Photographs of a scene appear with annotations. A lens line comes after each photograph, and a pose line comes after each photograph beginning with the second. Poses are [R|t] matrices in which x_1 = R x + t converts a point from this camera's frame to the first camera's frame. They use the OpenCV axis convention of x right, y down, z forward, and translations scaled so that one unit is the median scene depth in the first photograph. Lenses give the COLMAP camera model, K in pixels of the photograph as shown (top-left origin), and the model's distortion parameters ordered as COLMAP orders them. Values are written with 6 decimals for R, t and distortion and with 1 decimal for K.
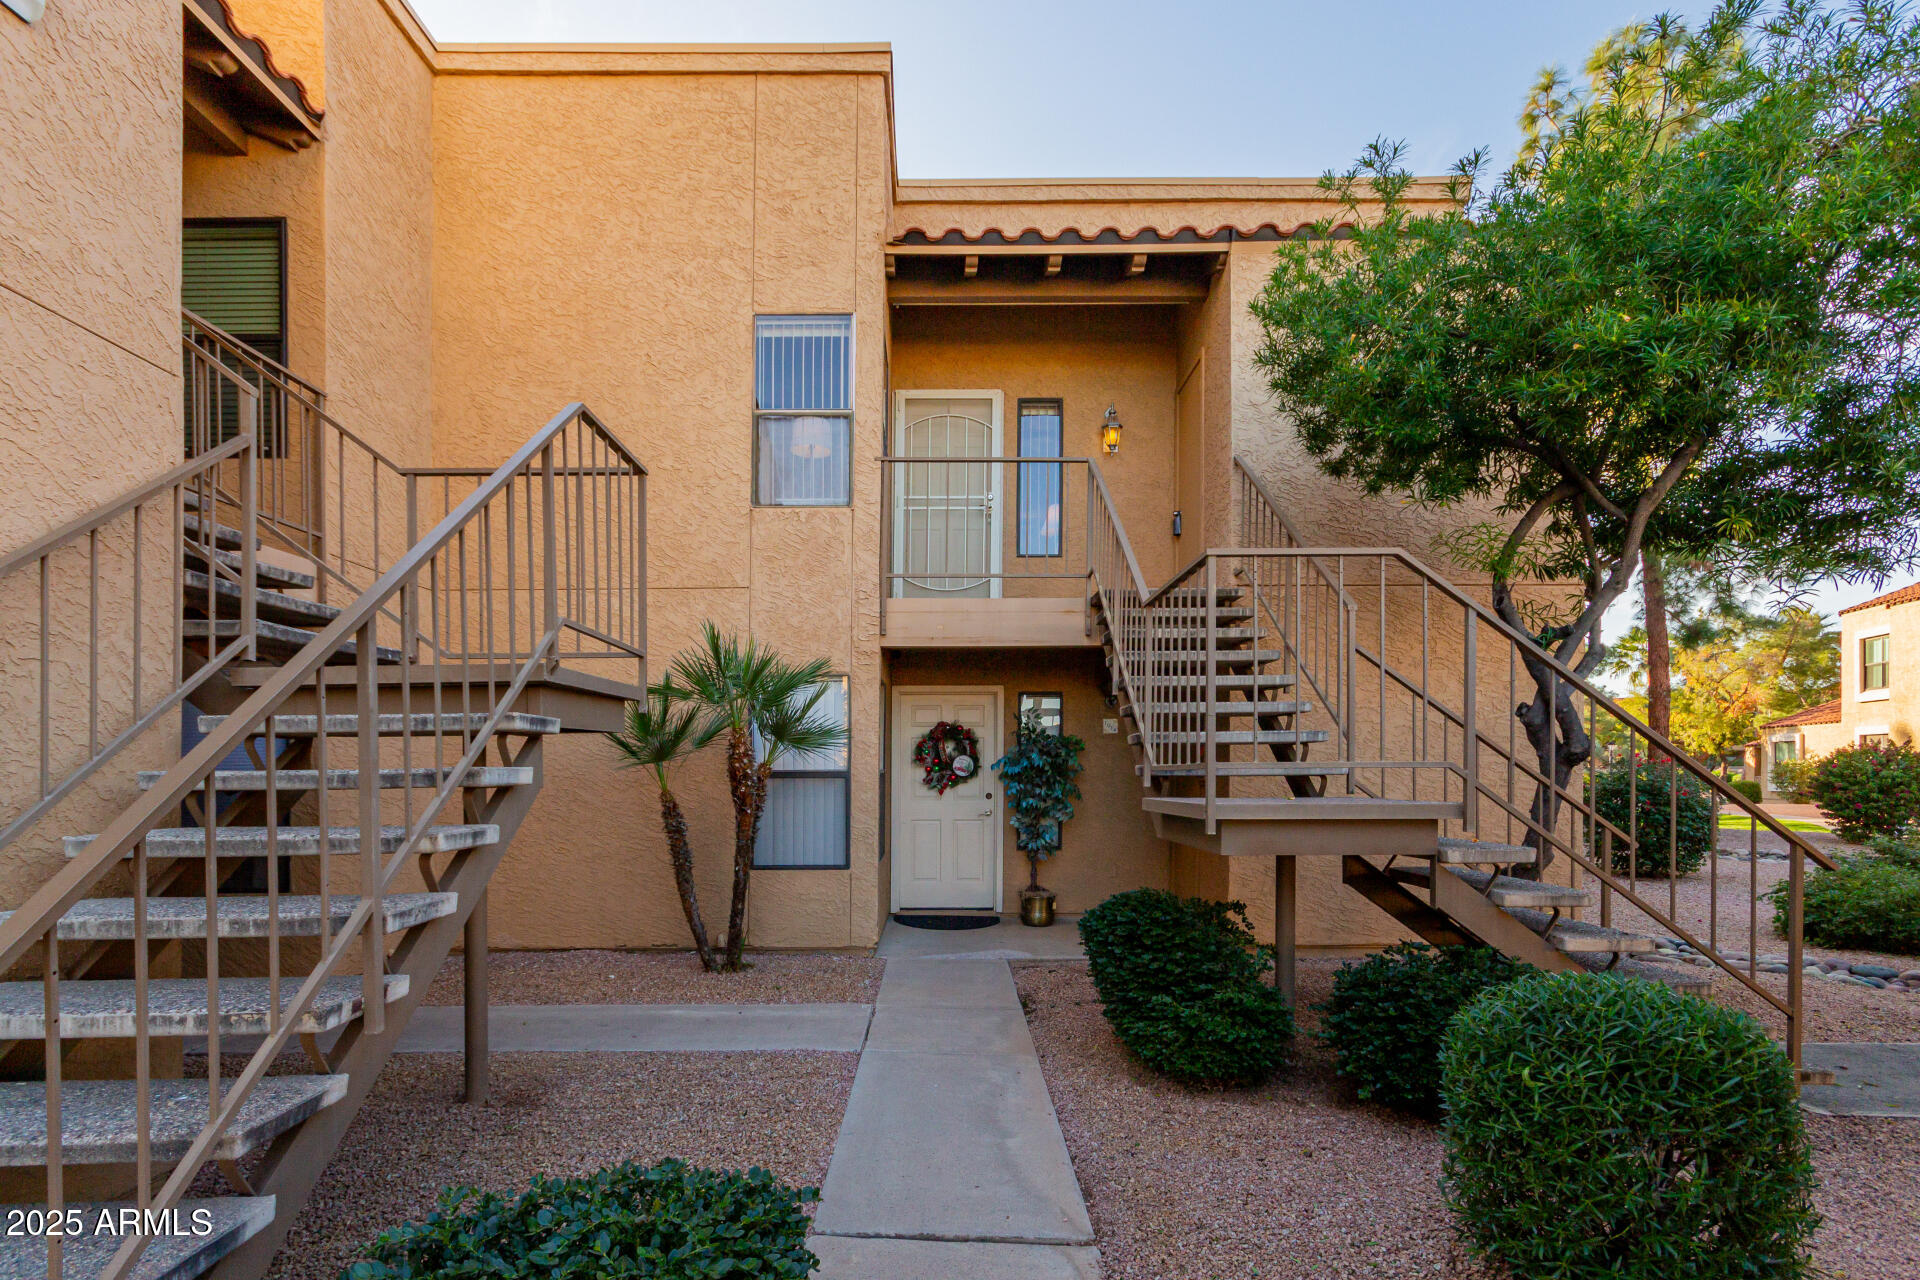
lens RADIAL K [[889.1, 0, 950.2], [0, 889.1, 767.5], [0, 0, 1]] dist [0.005357, -0.000337]
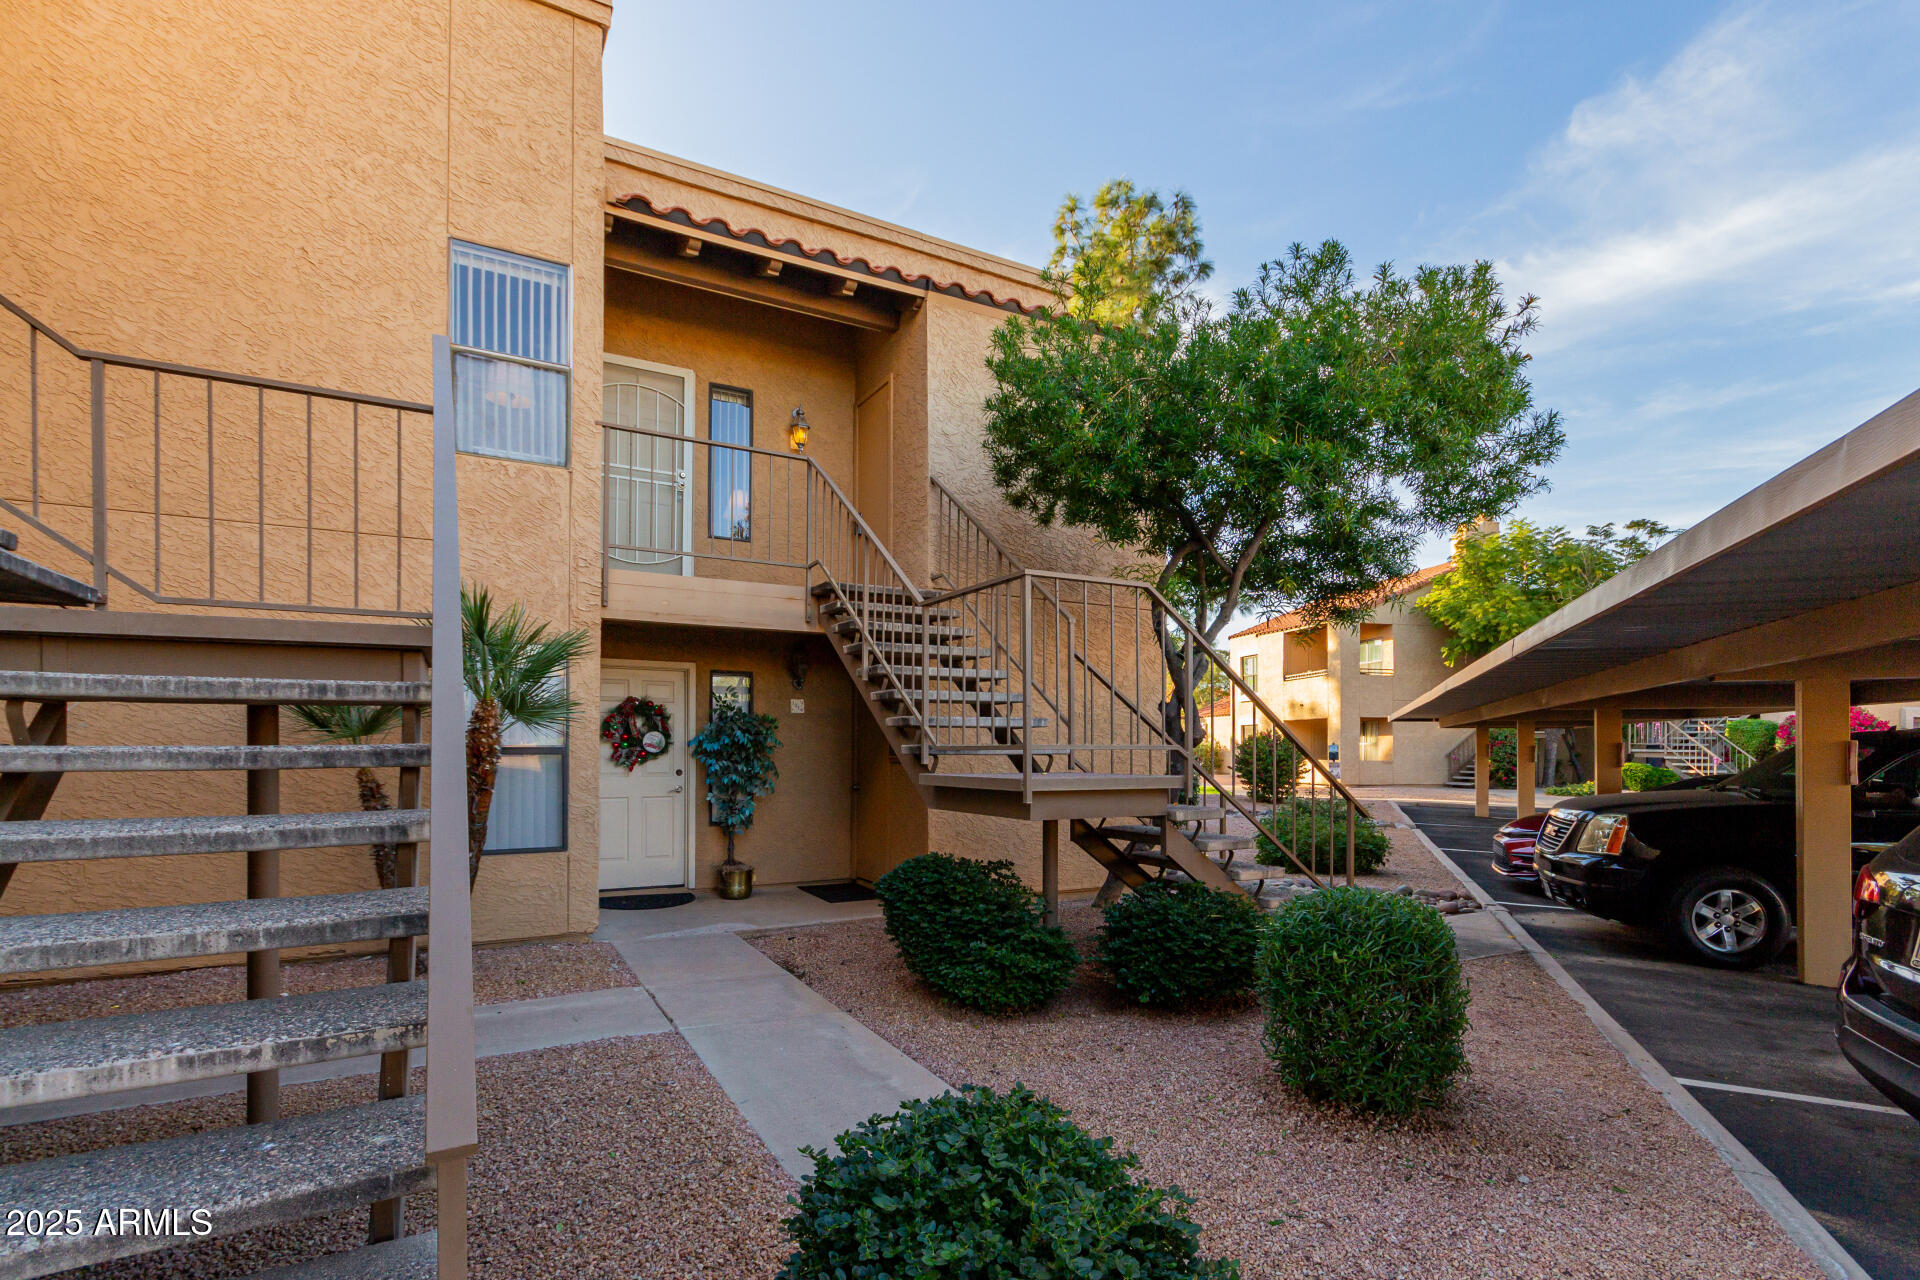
lens RADIAL K [[889.1, 0, 892.4], [0, 889.1, 734.5], [0, 0, 1]] dist [0.005357, -0.000337]
pose [[0.888870, 0.013422, 0.457962, -0.233513], [-0.008851, 0.999887, -0.012126, -0.001232], [-0.458073, 0.006725, 0.888889, 0.001676]]
